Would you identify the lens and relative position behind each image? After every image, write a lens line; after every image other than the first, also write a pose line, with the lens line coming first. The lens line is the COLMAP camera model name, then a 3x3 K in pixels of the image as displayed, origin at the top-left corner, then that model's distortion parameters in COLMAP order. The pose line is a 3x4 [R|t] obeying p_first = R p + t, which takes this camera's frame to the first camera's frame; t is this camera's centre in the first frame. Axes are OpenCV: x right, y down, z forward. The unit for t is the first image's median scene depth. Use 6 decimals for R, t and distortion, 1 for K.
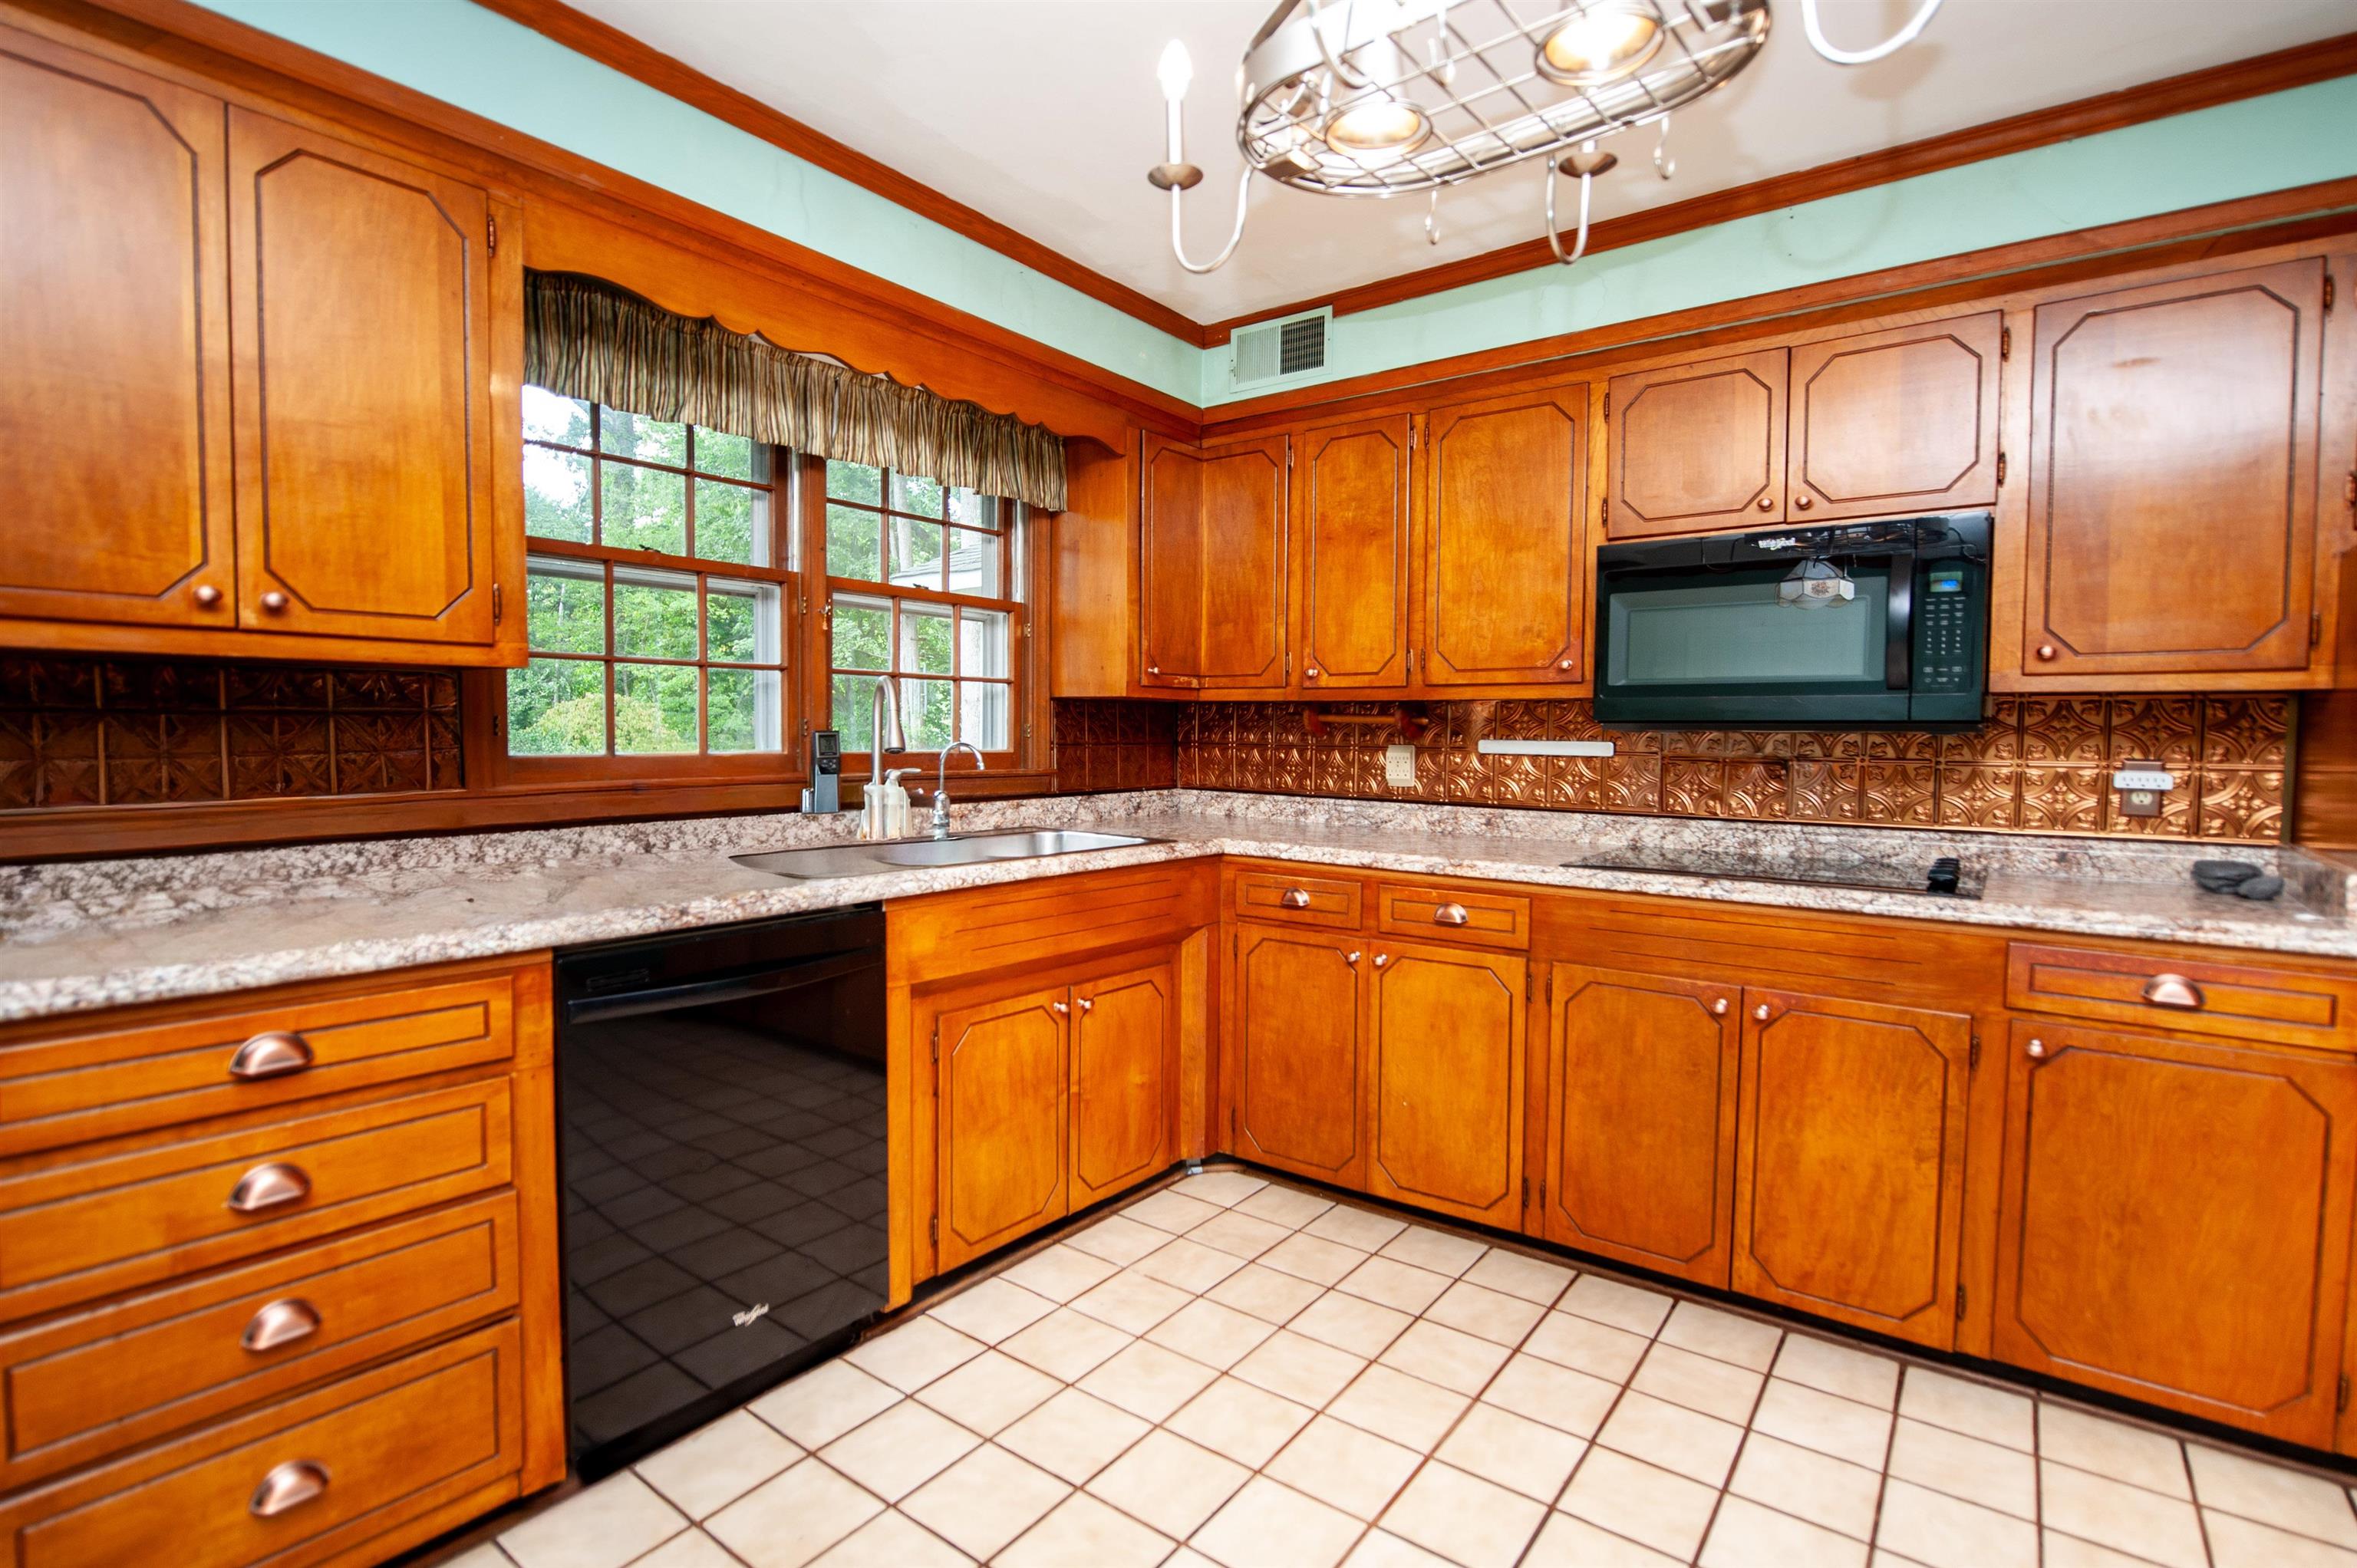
lens RADIAL K [[1116.6, 0, 1198.0], [0, 1116.6, 783.6], [0, 0, 1]] dist [-0.008320, -0.003350]
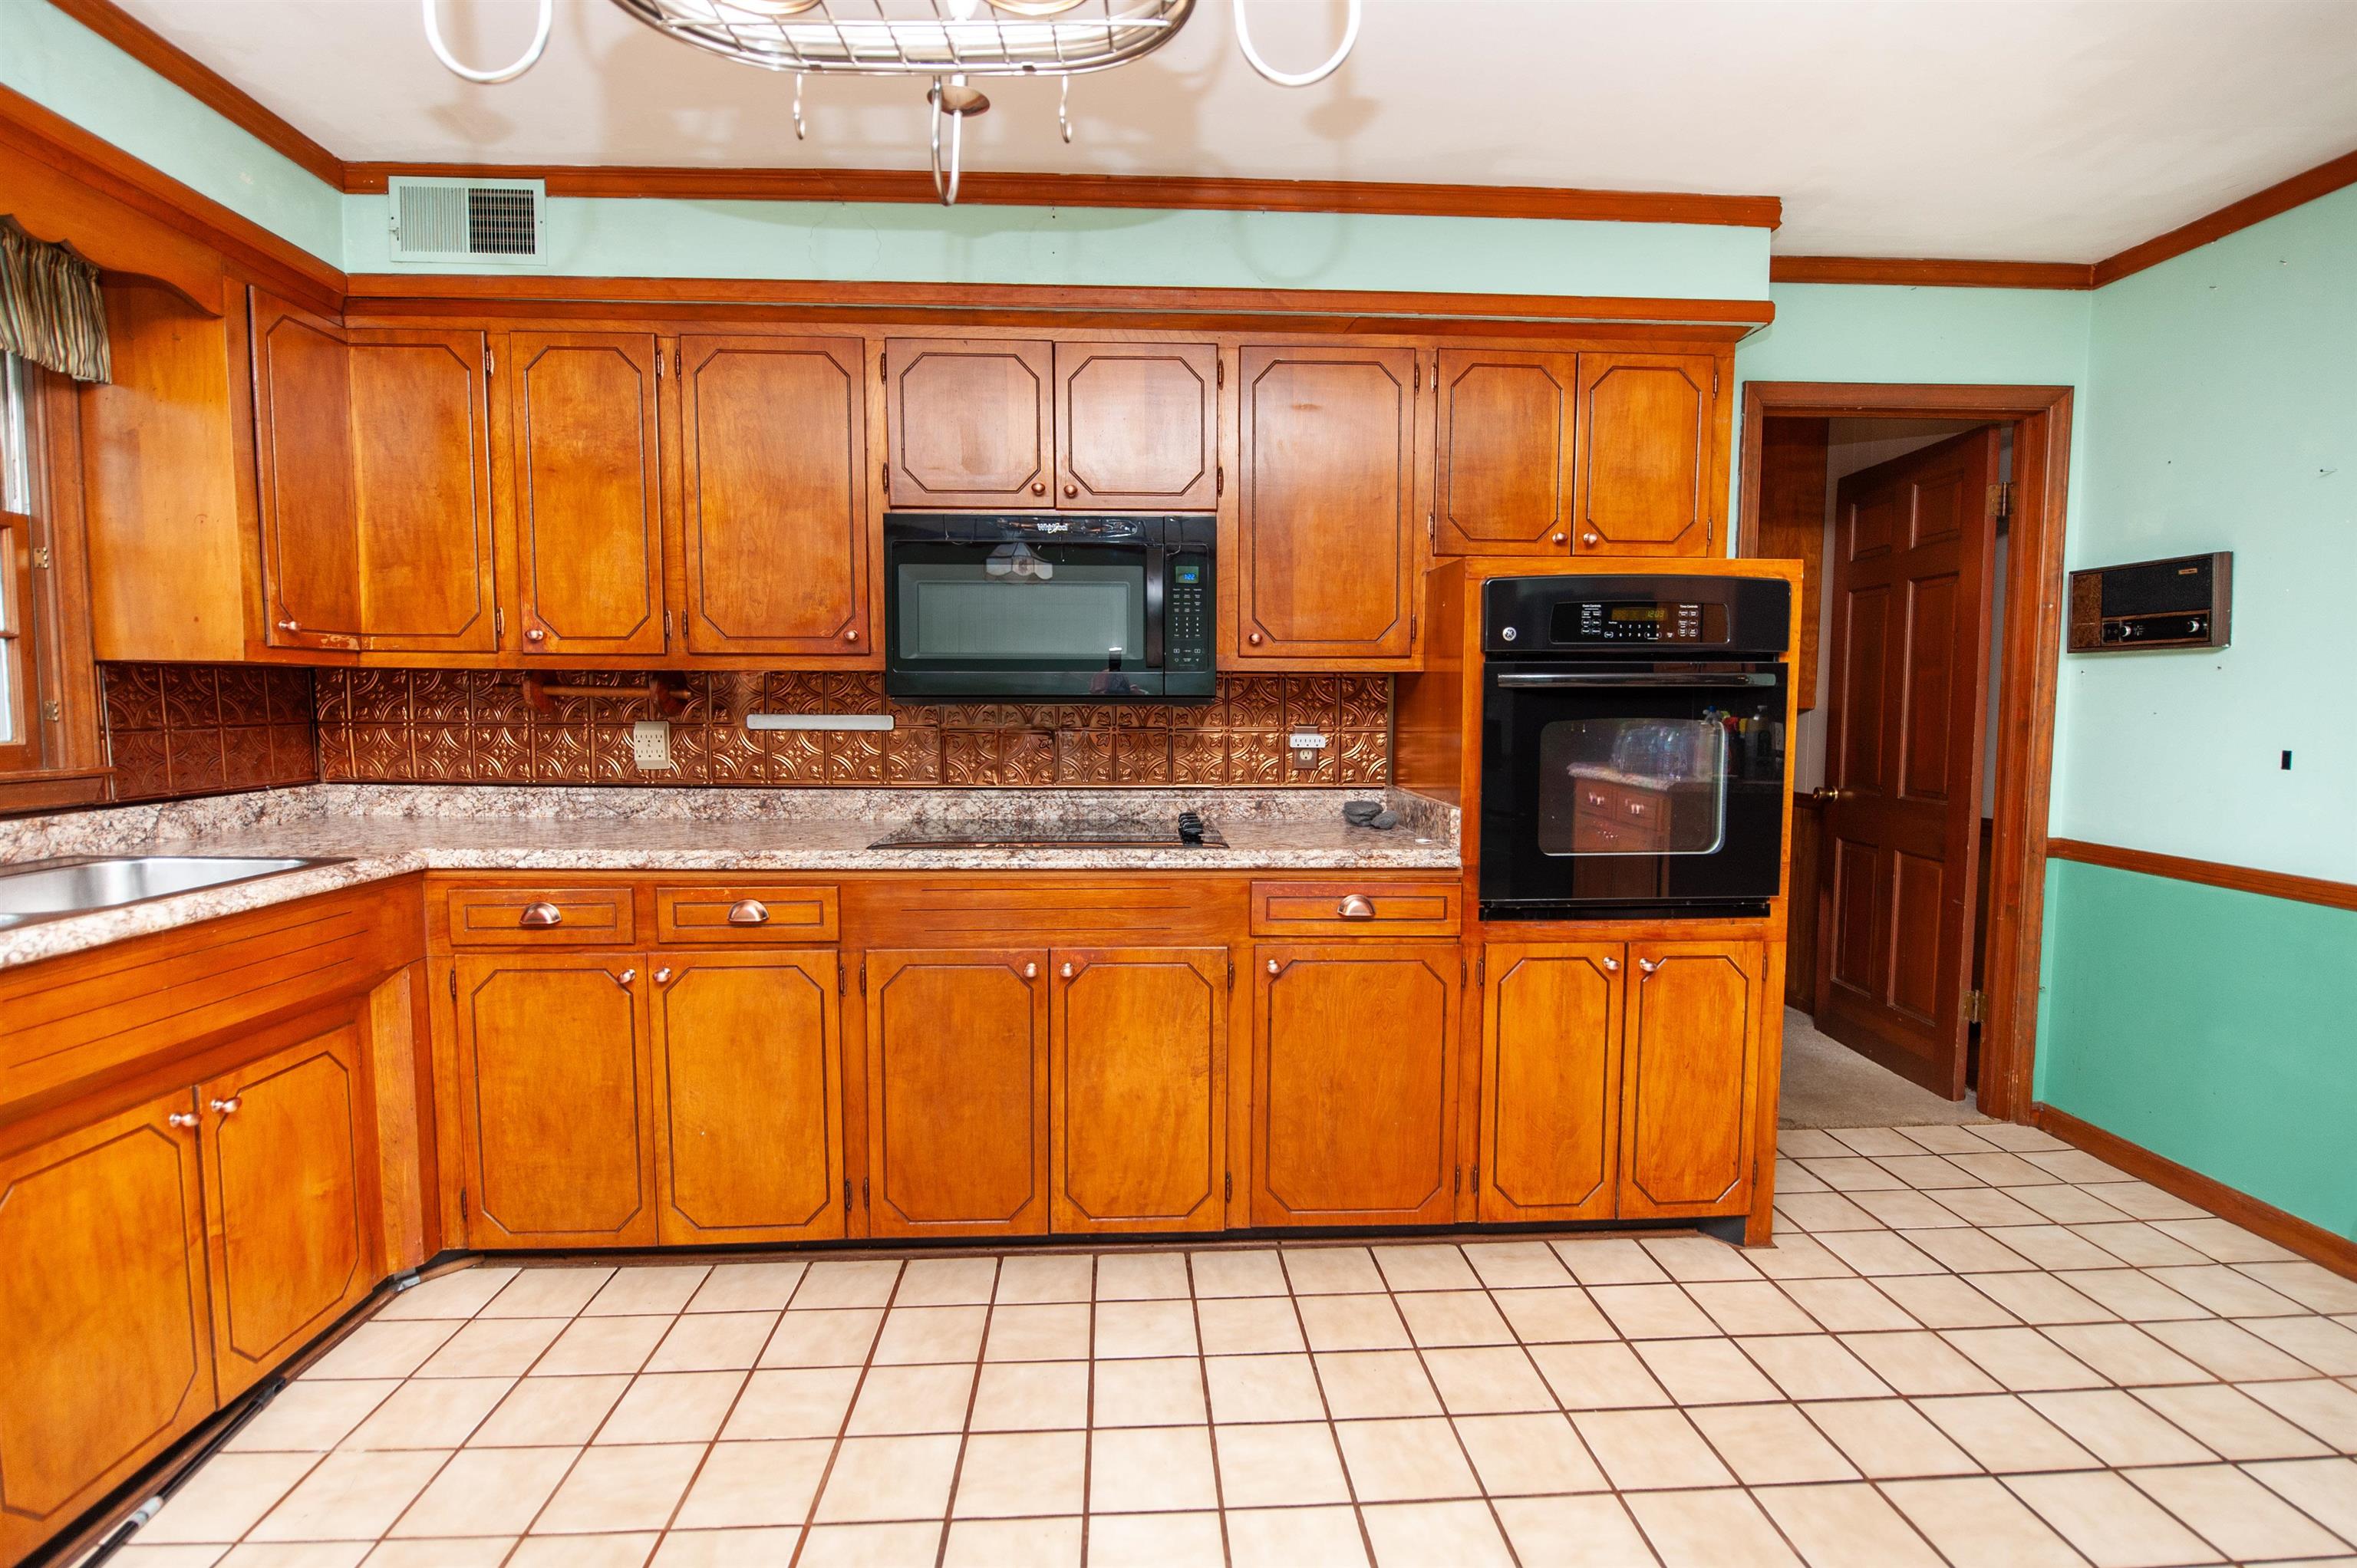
lens RADIAL K [[1116.6, 0, 1177.6], [0, 1116.6, 784.5], [0, 0, 1]] dist [-0.008320, -0.003350]
pose [[0.772083, -0.054521, 0.633178, -0.069381], [0.032743, 0.998403, 0.046044, -0.015683], [-0.634677, -0.014818, 0.772635, 0.094216]]
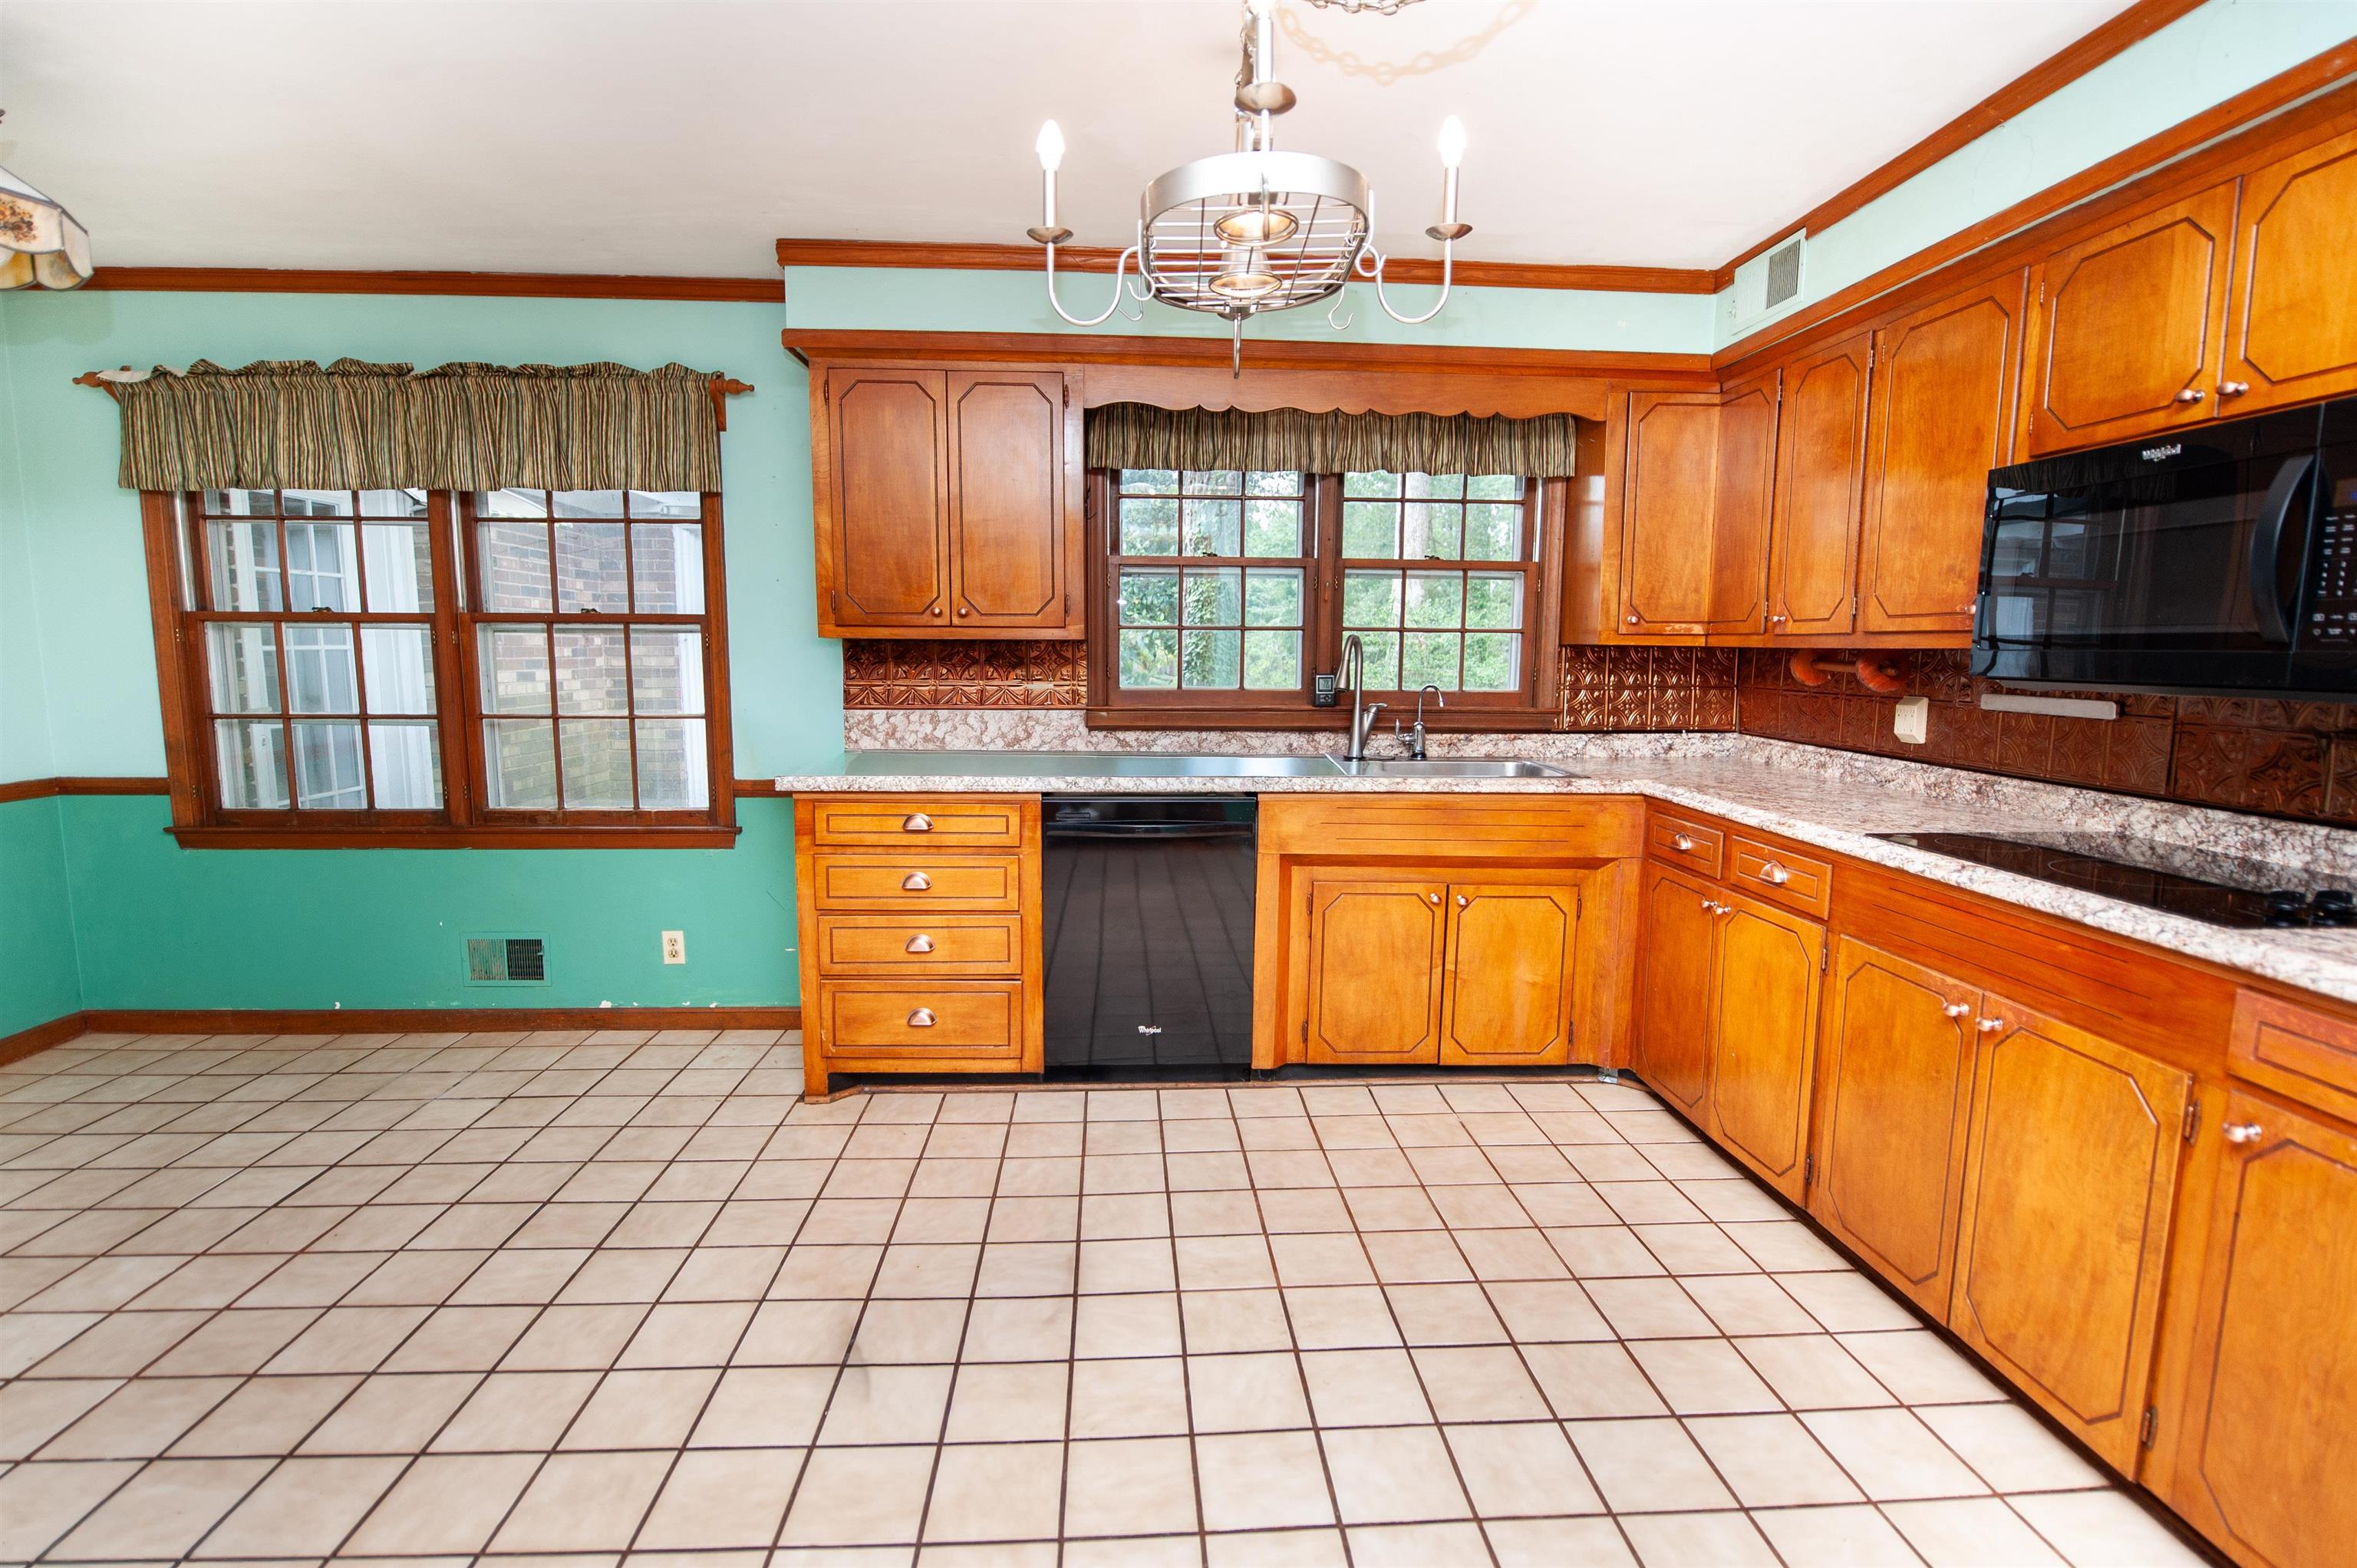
lens RADIAL K [[1116.6, 0, 1202.9], [0, 1116.6, 785.2], [0, 0, 1]] dist [-0.008320, -0.003350]
pose [[0.649070, 0.090228, -0.755359, 0.642402], [-0.038410, 0.995562, 0.085915, -0.024355], [0.759759, -0.026751, 0.649655, -0.010834]]
